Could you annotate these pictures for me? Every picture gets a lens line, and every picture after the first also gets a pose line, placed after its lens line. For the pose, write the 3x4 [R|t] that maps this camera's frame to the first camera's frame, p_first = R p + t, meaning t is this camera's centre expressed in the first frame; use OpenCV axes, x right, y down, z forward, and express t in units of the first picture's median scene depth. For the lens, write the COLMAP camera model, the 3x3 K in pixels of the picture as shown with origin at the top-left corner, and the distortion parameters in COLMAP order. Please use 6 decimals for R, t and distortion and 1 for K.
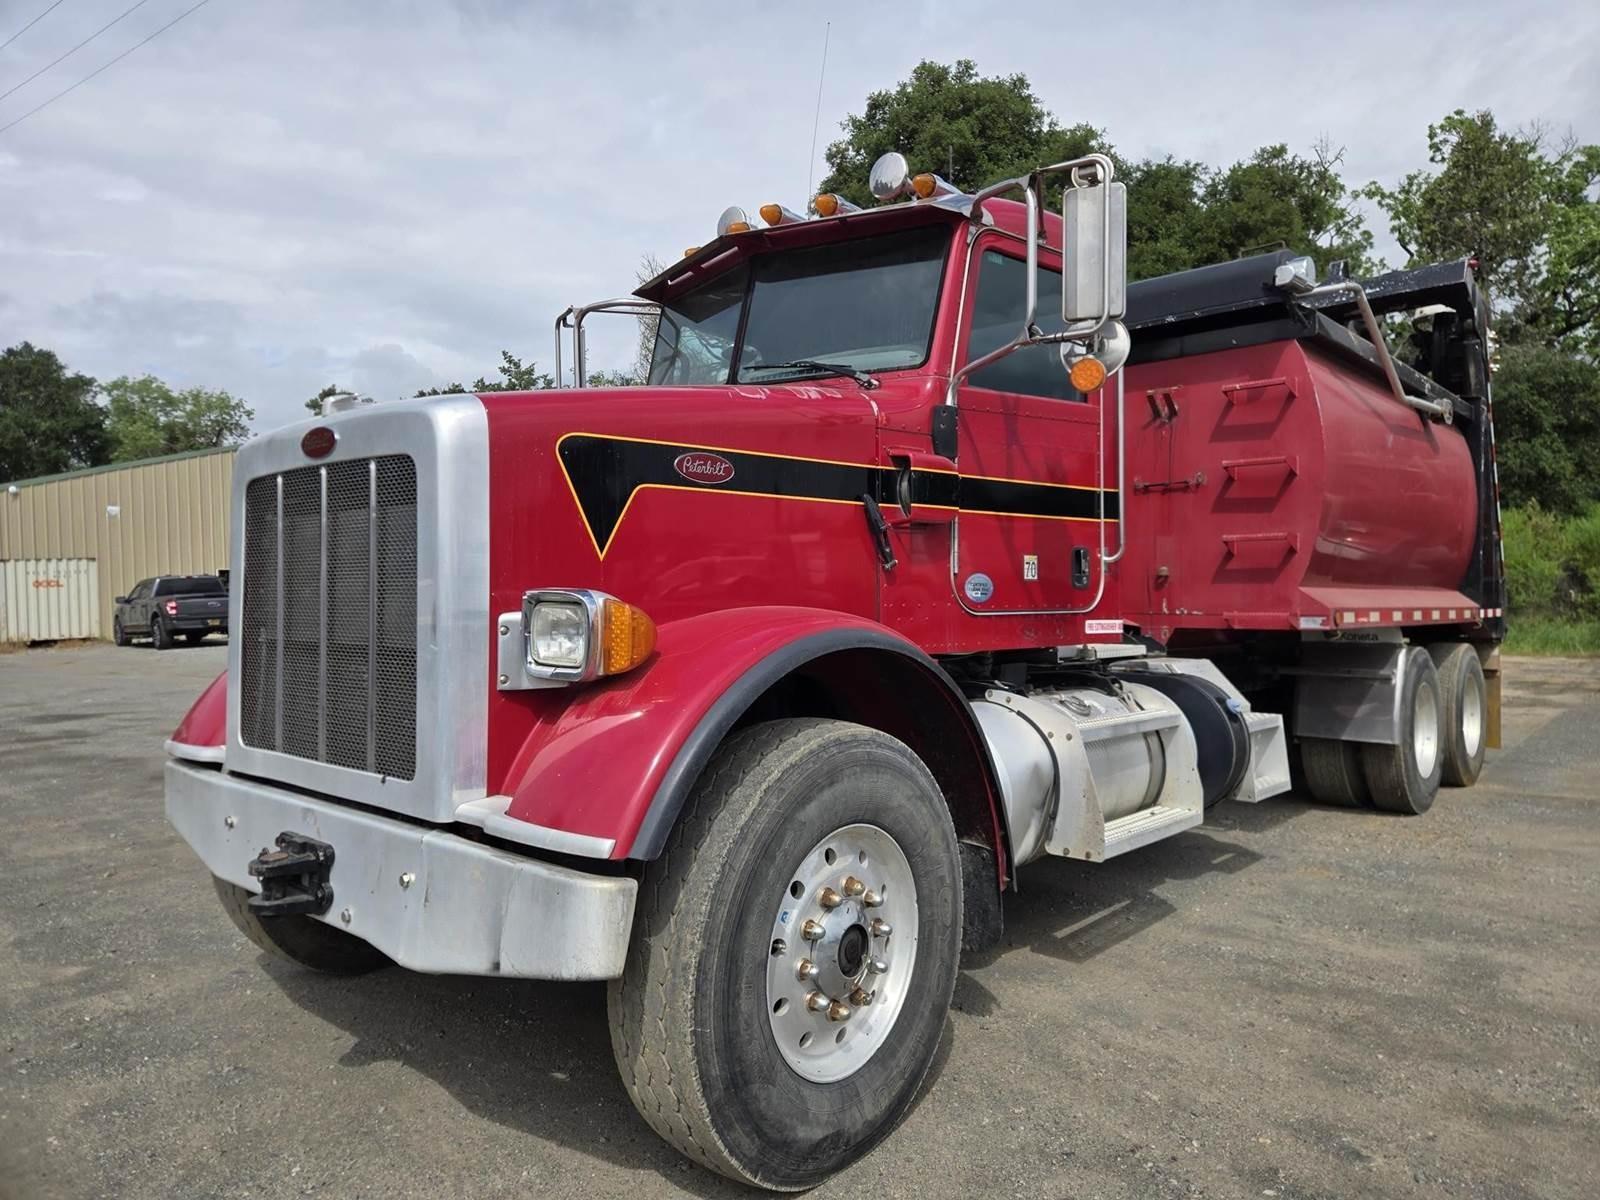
lens RADIAL K [[1070.5, 0, 803.6], [0, 1070.5, 576.9], [0, 0, 1]] dist [0.072299, -0.066929]
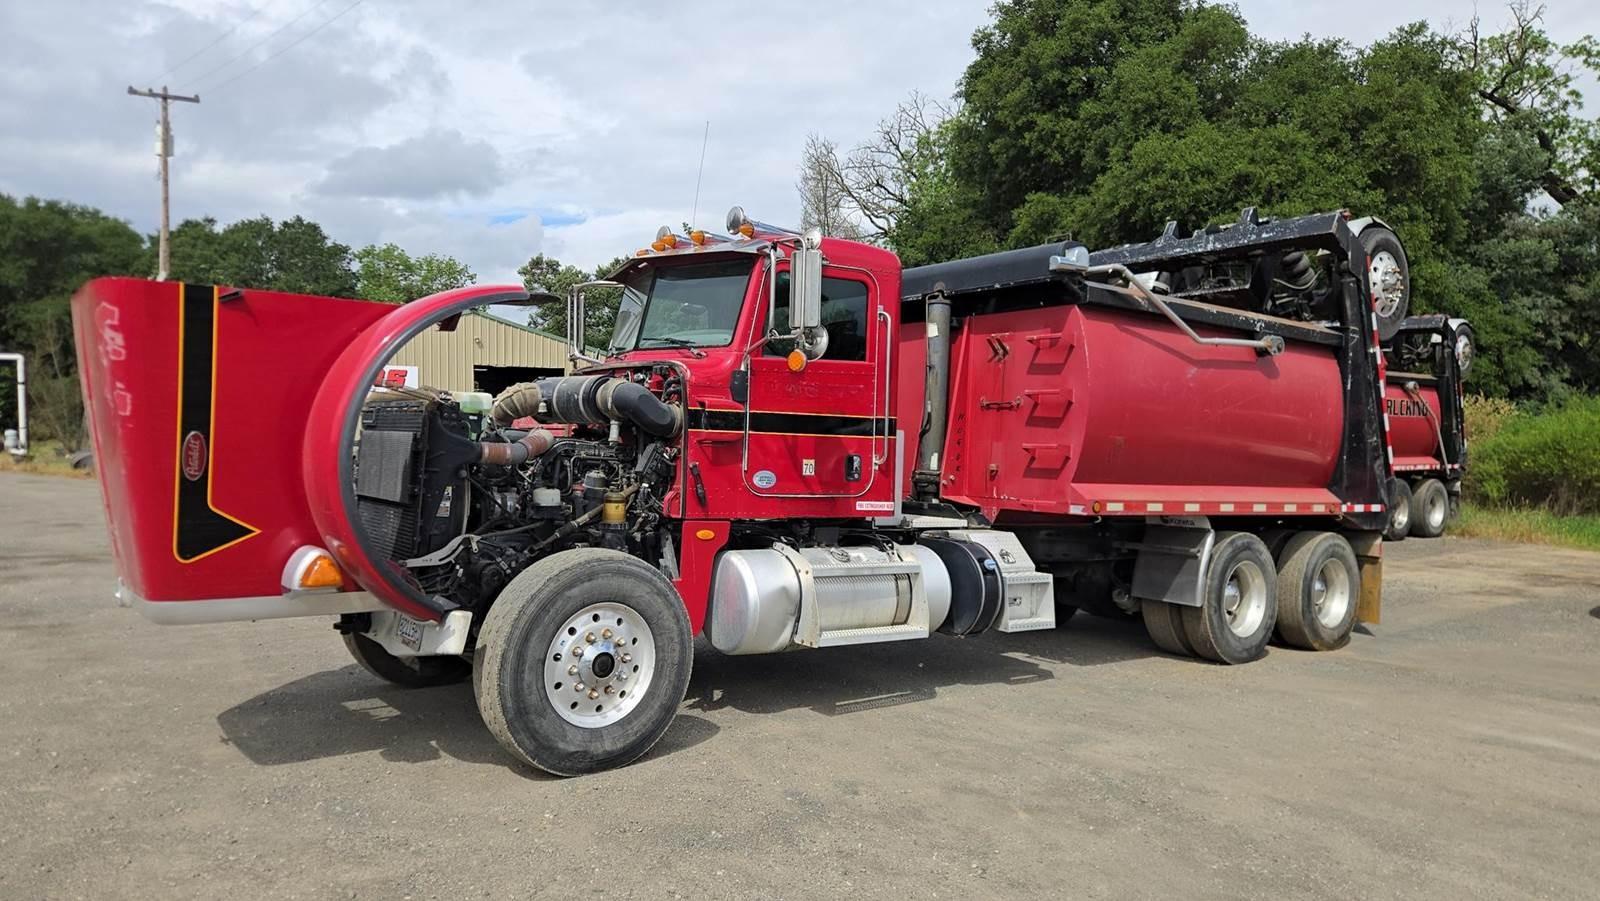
lens RADIAL K [[1071.8, 0, 777.9], [0, 1071.8, 443.2], [0, 0, 1]] dist [0.081042, -0.065391]
pose [[0.979183, 0.034556, -0.200015, 0.440764], [-0.032654, 0.999385, 0.012797, -0.057737], [0.200334, -0.006000, 0.979709, -0.518267]]
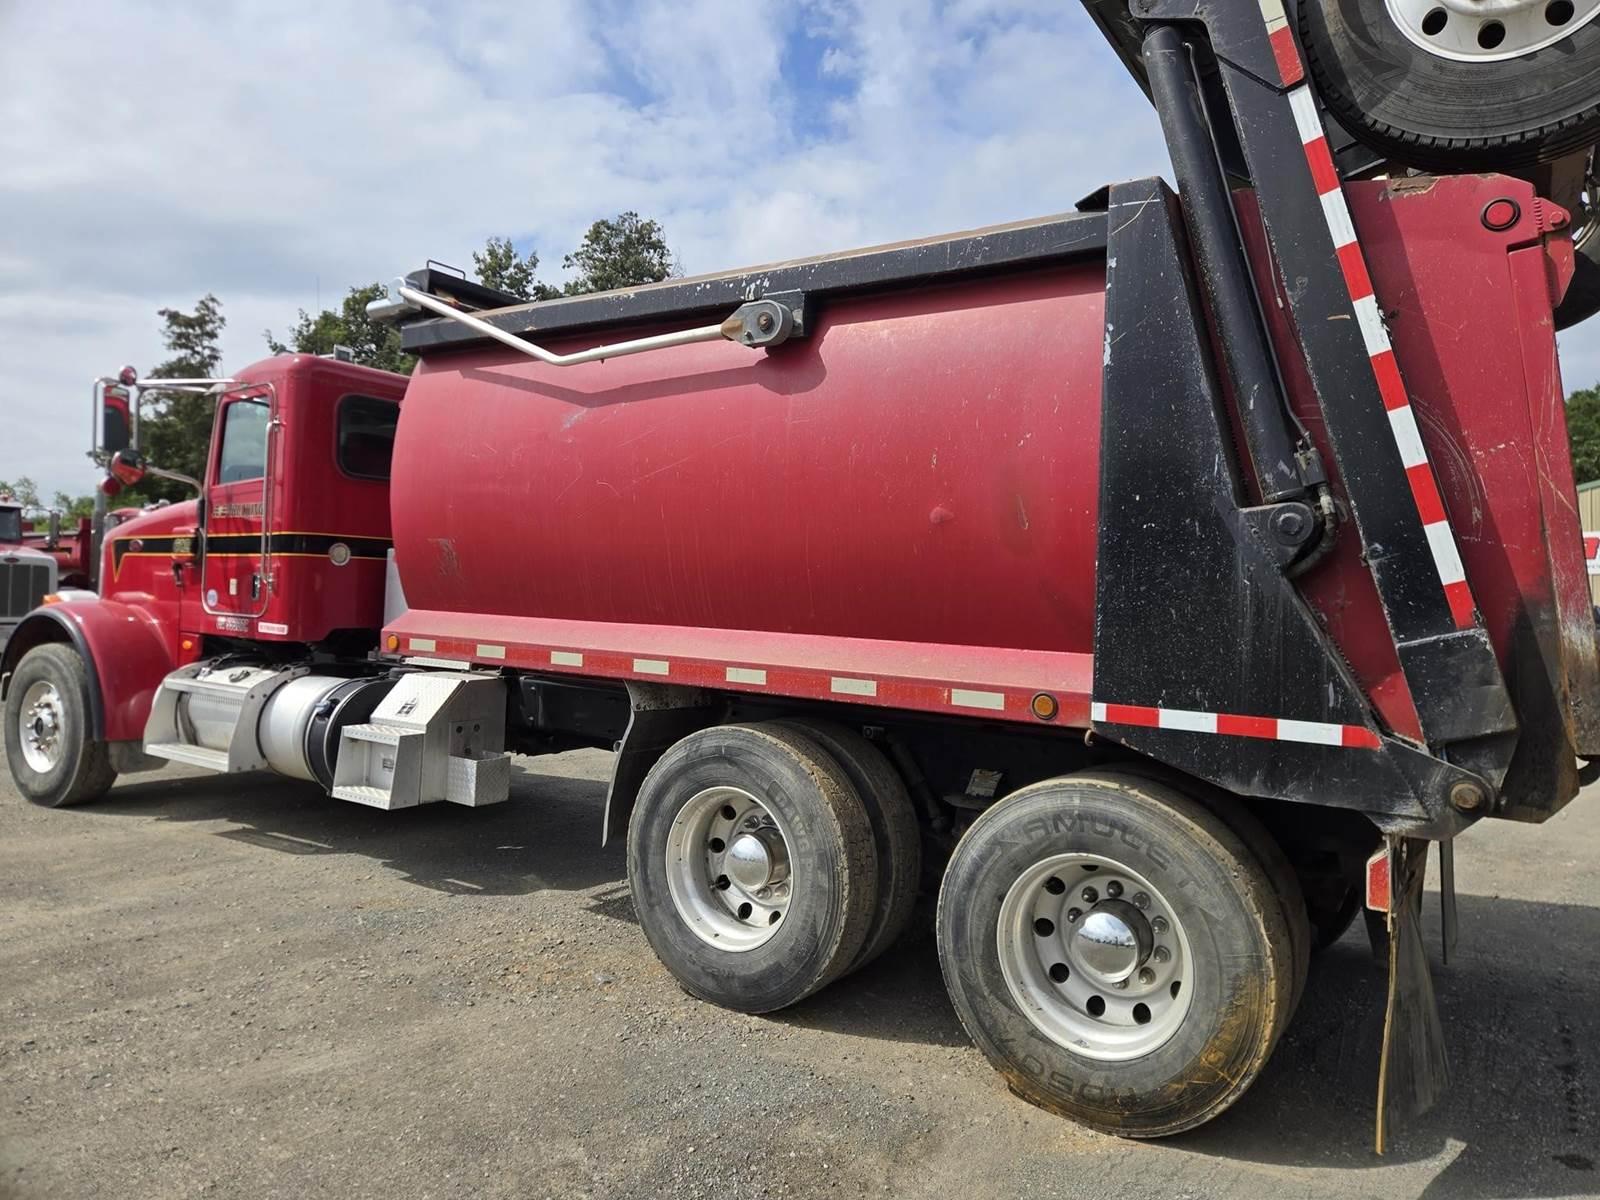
lens RADIAL K [[1059.9, 0, 807.1], [0, 1059.9, 574.3], [0, 0, 1]] dist [0.074490, -0.059522]
pose [[0.138450, -0.010094, -0.990318, 1.778578], [-0.016140, 0.999792, -0.012447, -0.019352], [0.990238, 0.017707, 0.138259, 1.487268]]
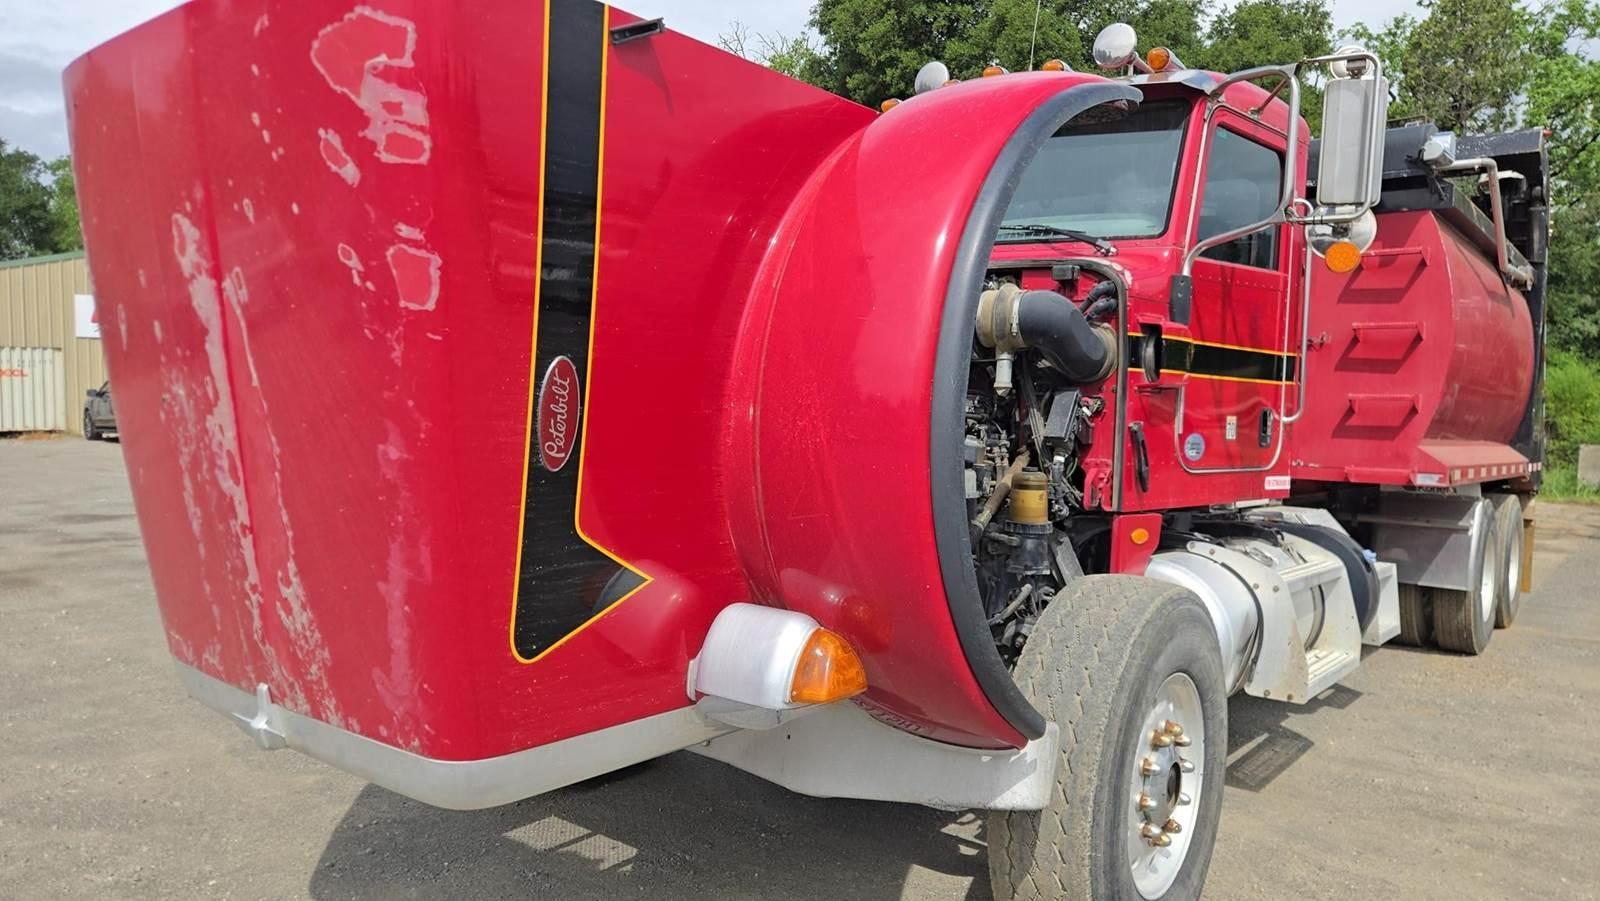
lens RADIAL K [[1070.0, 0, 811.0], [0, 1070.0, 450.4], [0, 0, 1]] dist [0.075789, -0.066577]
pose [[0.998018, 0.033849, 0.053044, -0.236472], [-0.036731, 0.997848, 0.054319, -0.026706], [-0.051091, -0.056160, 0.997114, -0.044439]]
